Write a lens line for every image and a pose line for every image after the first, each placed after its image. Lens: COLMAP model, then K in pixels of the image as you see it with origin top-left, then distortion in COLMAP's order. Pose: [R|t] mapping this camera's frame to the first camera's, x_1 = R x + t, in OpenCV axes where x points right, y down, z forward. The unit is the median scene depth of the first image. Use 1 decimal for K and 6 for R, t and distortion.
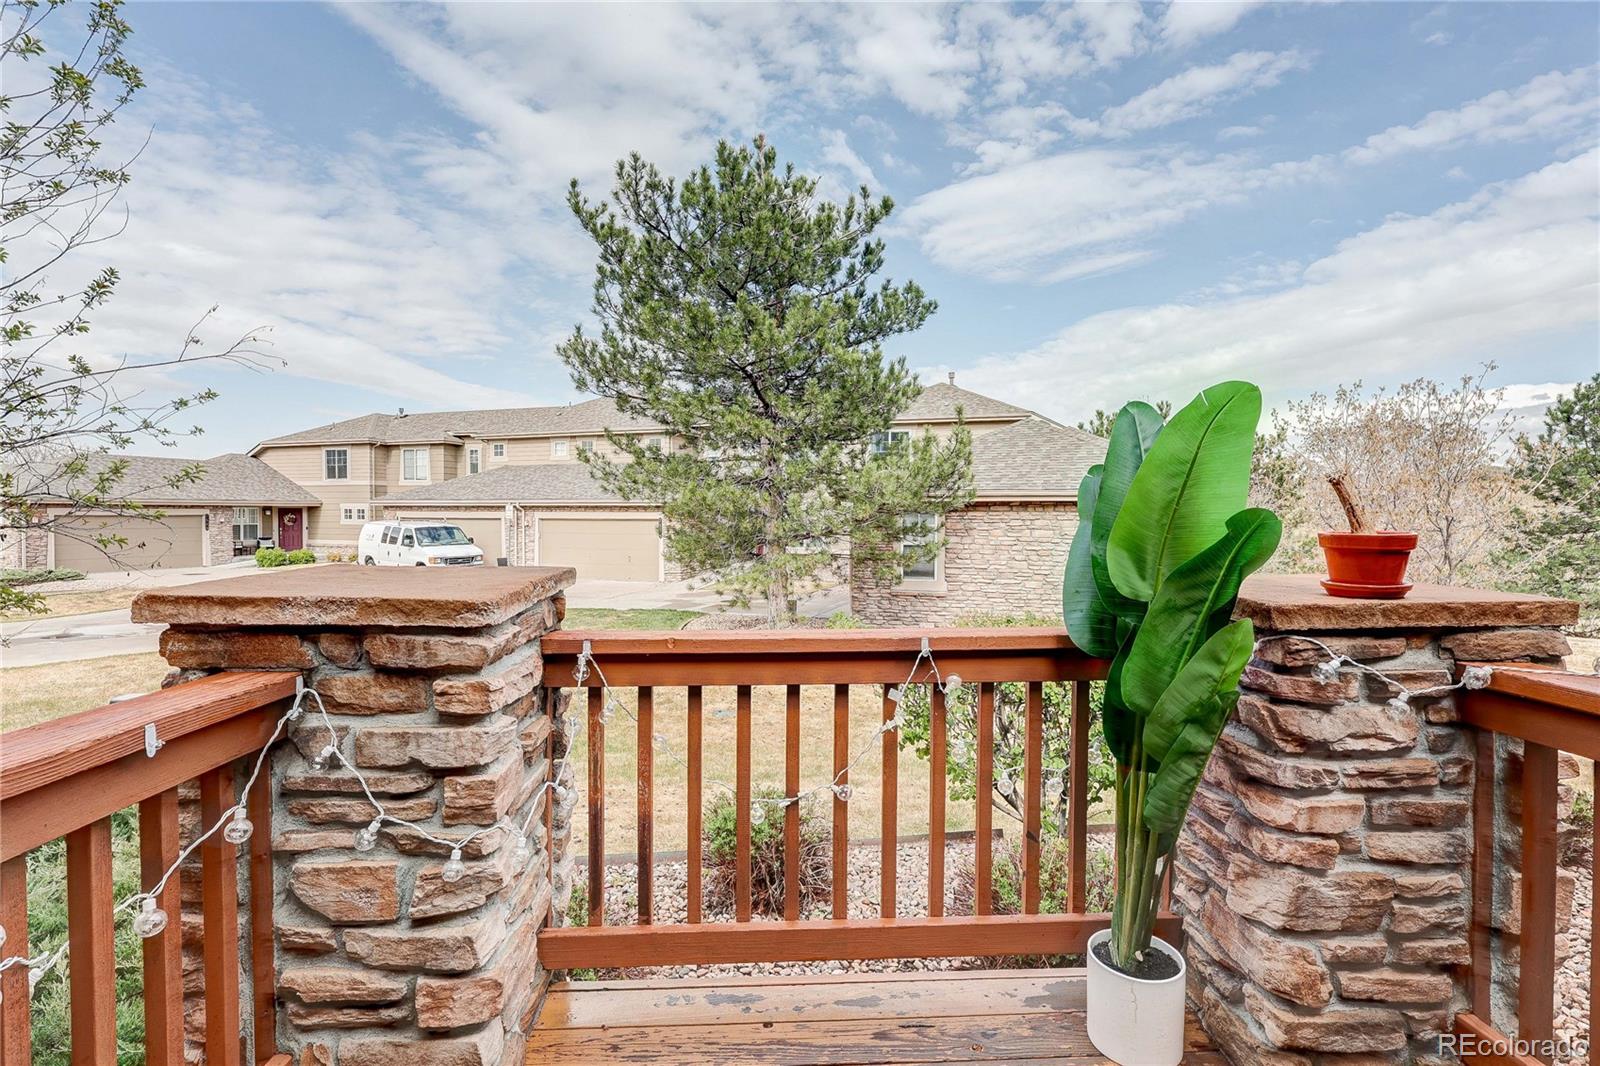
lens RADIAL K [[755.7, 0, 800.0], [0, 755.7, 533.0], [0, 0, 1]] dist [-0.015637, 0.005703]
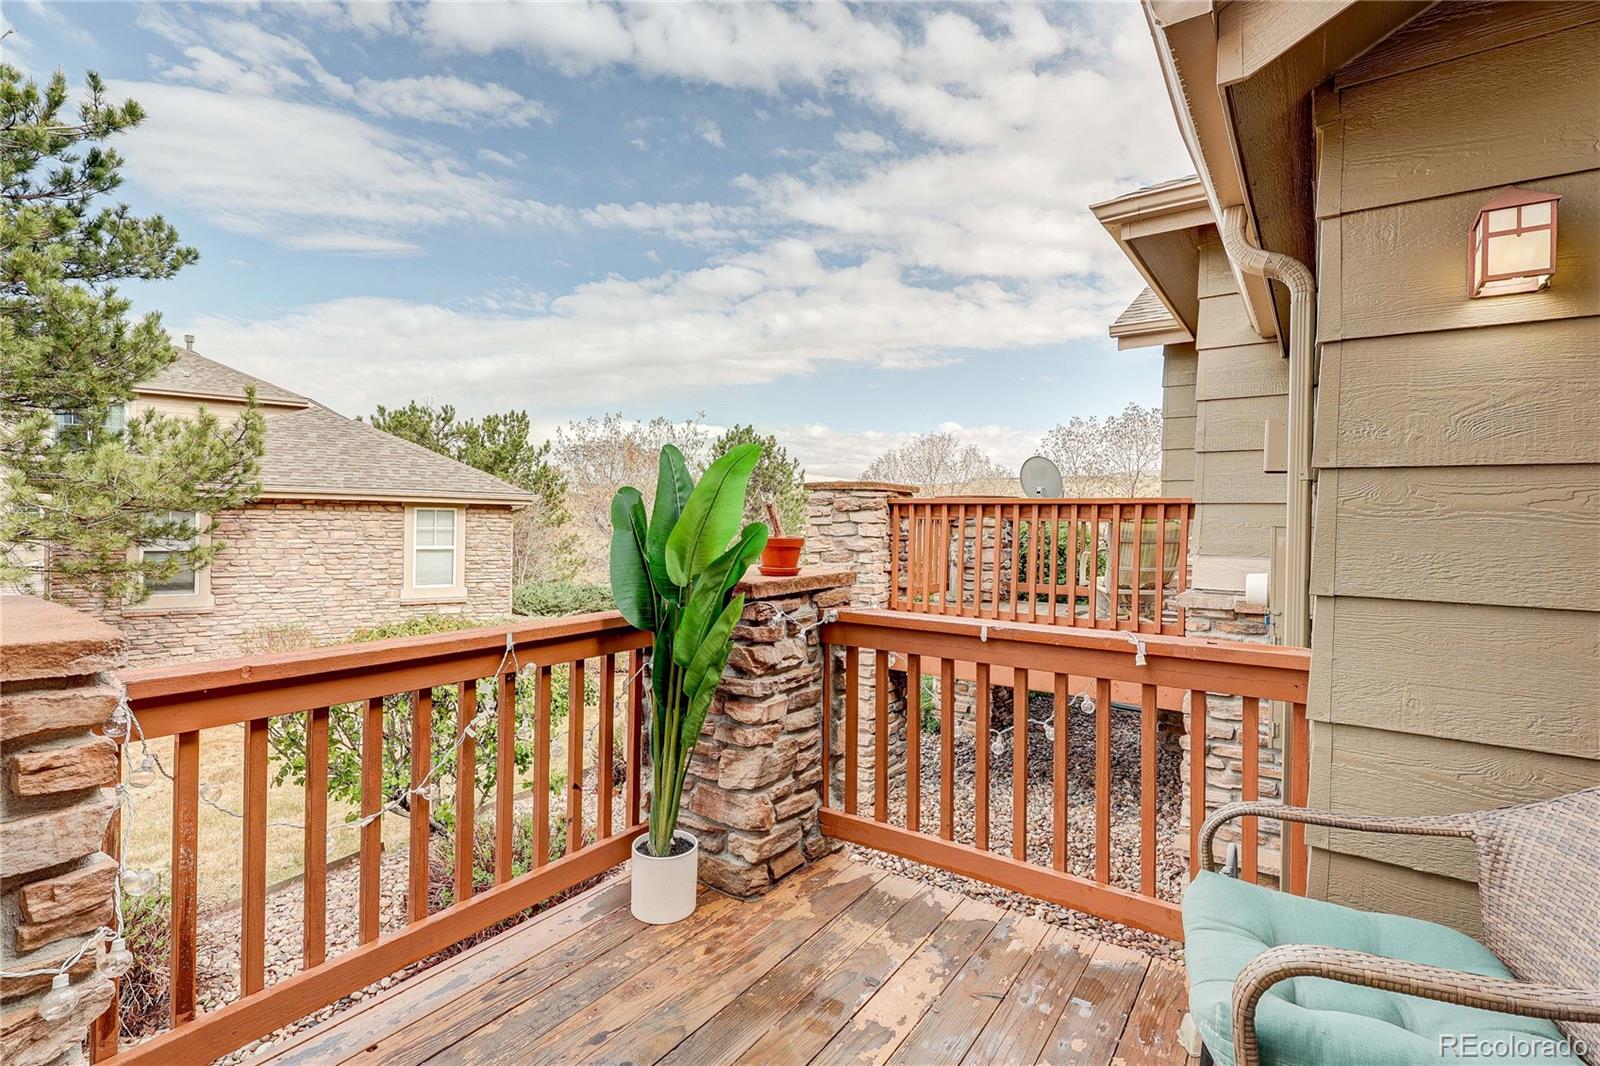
lens RADIAL K [[745.4, 0, 799.5], [0, 745.4, 539.3], [0, 0, 1]] dist [0.028204, -0.013624]
pose [[0.609879, -0.013902, 0.792373, -0.179647], [0.006456, 0.999900, 0.012575, -0.005139], [-0.792468, -0.002554, 0.609908, -0.012610]]
